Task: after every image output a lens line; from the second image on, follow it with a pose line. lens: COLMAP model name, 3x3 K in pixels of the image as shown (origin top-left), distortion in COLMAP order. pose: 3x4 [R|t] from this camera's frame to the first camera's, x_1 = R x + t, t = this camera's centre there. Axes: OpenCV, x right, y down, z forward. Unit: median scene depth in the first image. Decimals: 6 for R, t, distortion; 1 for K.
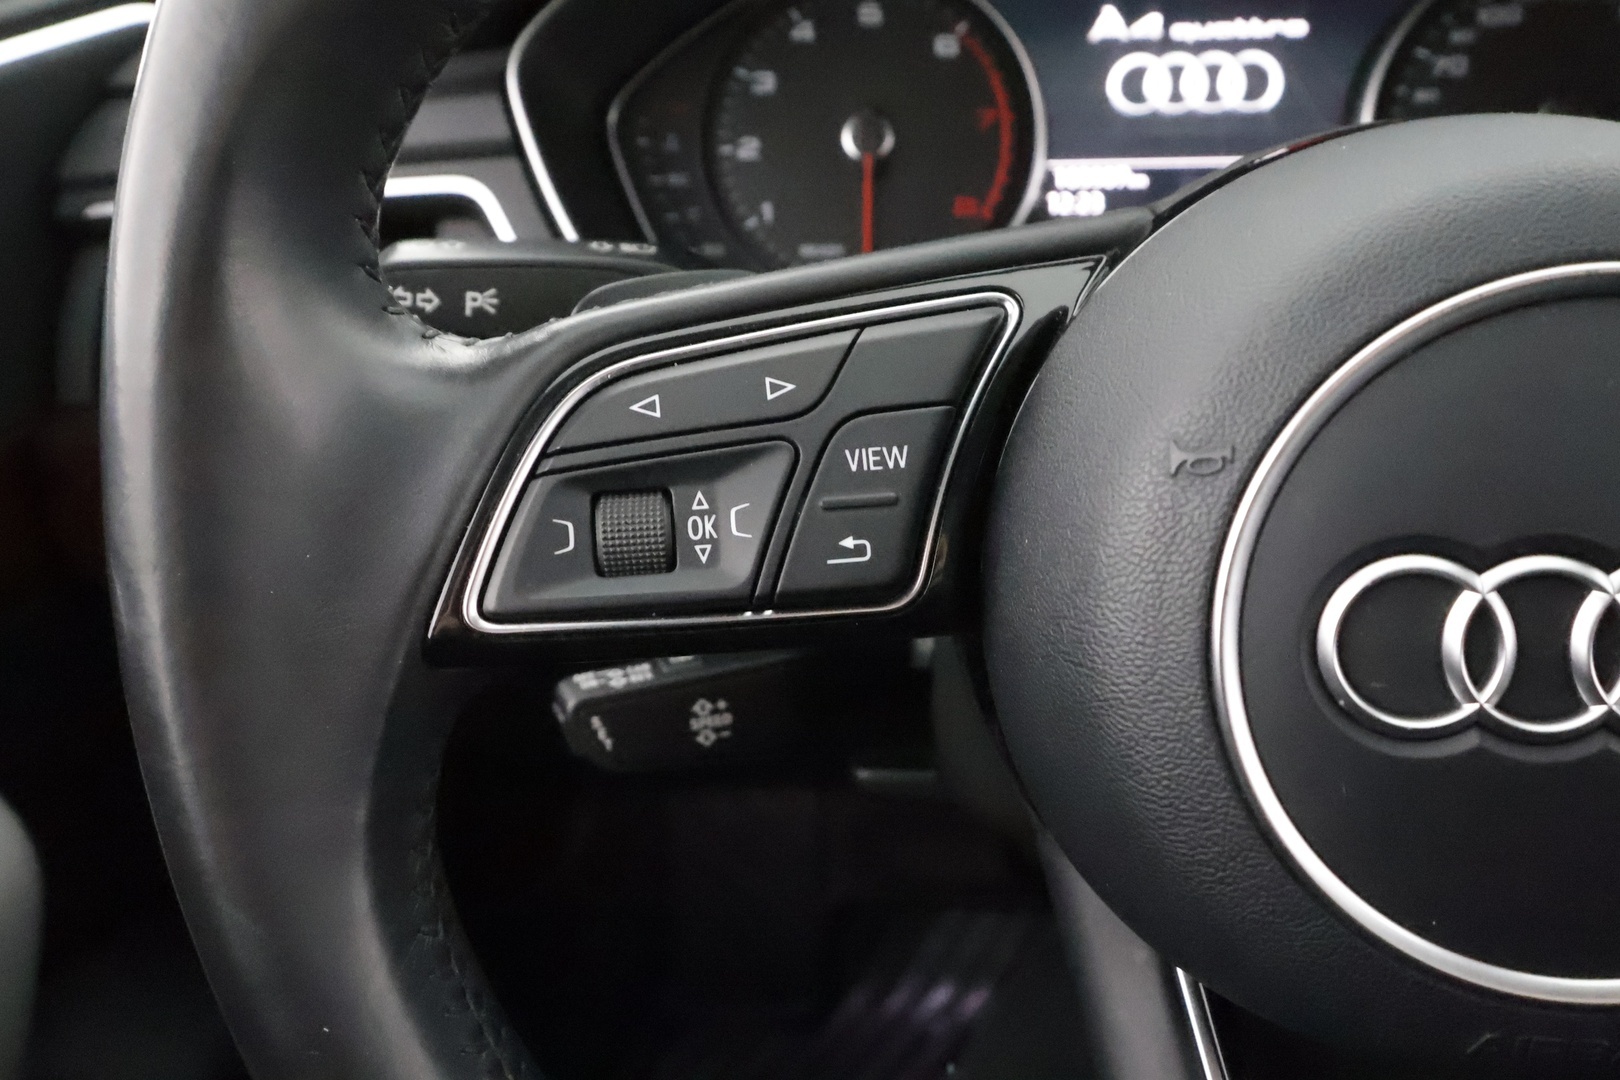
lens RADIAL K [[1309.9, 0, 811.0], [0, 1309.9, 512.8], [0, 0, 1]] dist [0.006342, 0.003549]
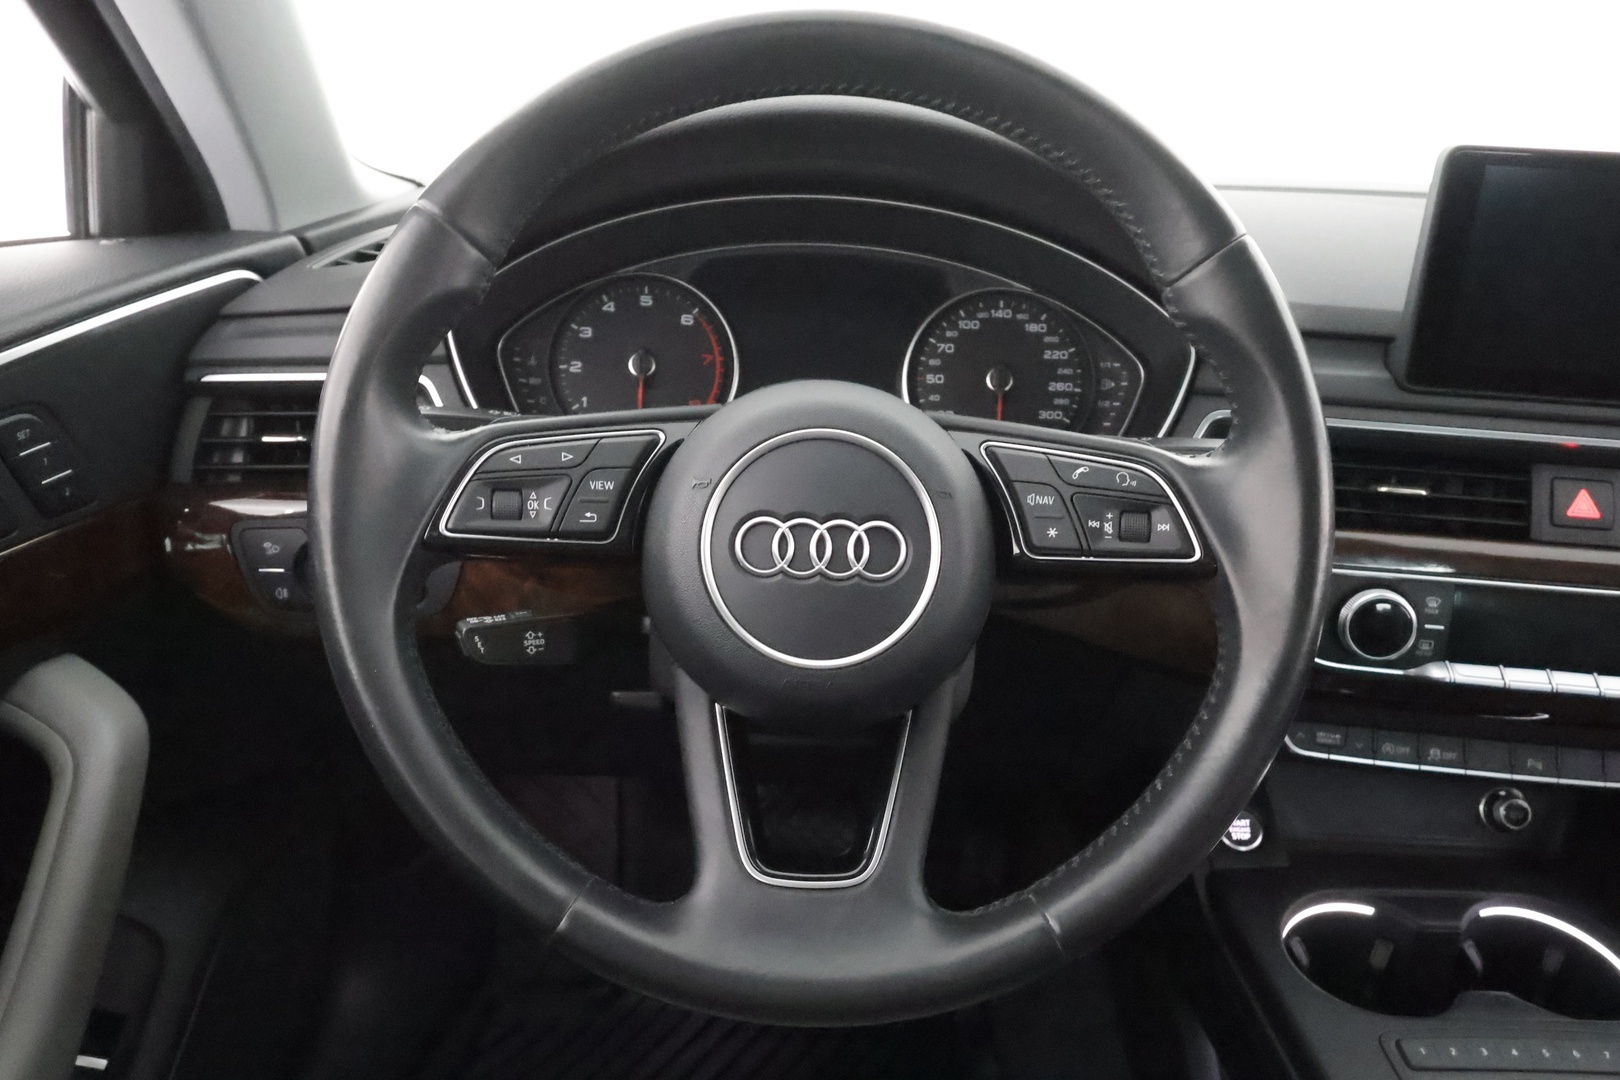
lens RADIAL K [[1235.9, 0, 802.7], [0, 1235.9, 533.6], [0, 0, 1]] dist [0.000150, 0.010108]
pose [[0.992407, 0.046179, 0.113997, 0.092059], [-0.029930, 0.989651, -0.140341, 0.209059], [-0.119298, 0.135863, 0.983519, -0.794309]]
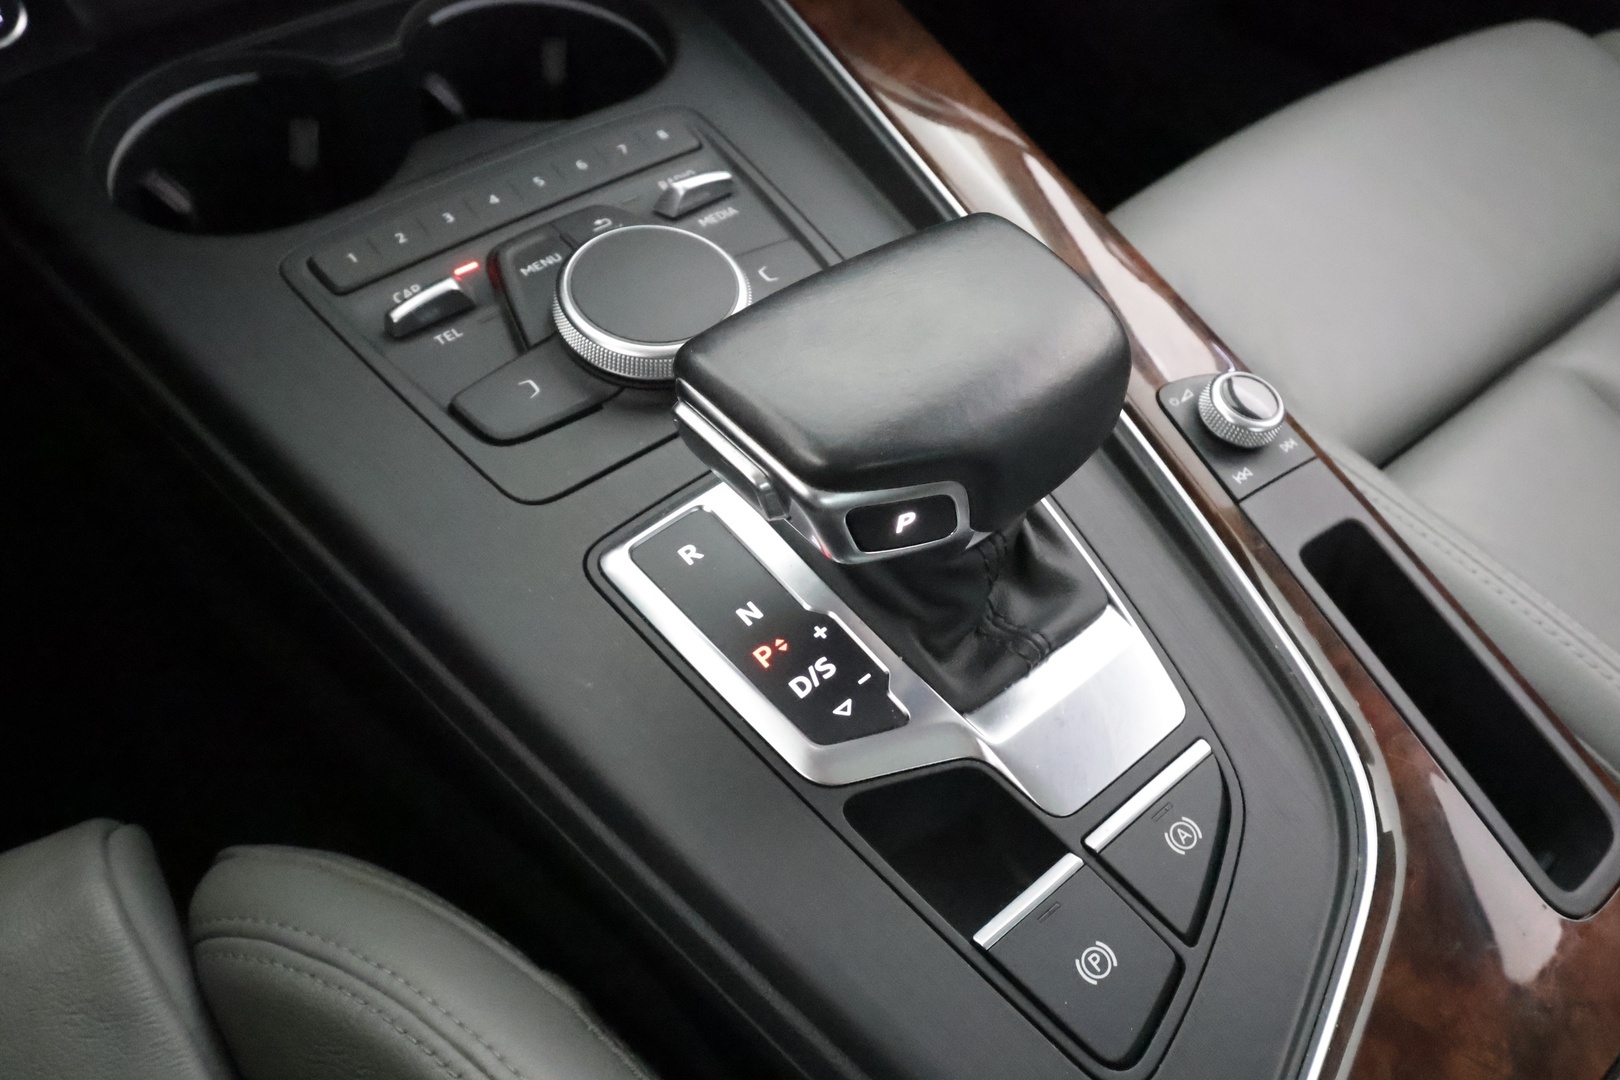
lens RADIAL K [[1286.7, 0, 809.5], [0, 1286.7, 549.5], [0, 0, 1]] dist [0.013893, -0.000477]
pose [[0.686420, -0.485630, 0.541287, 0.747481], [0.275369, 0.862488, 0.424601, 0.511382], [-0.673052, -0.142401, 0.725757, -0.126800]]
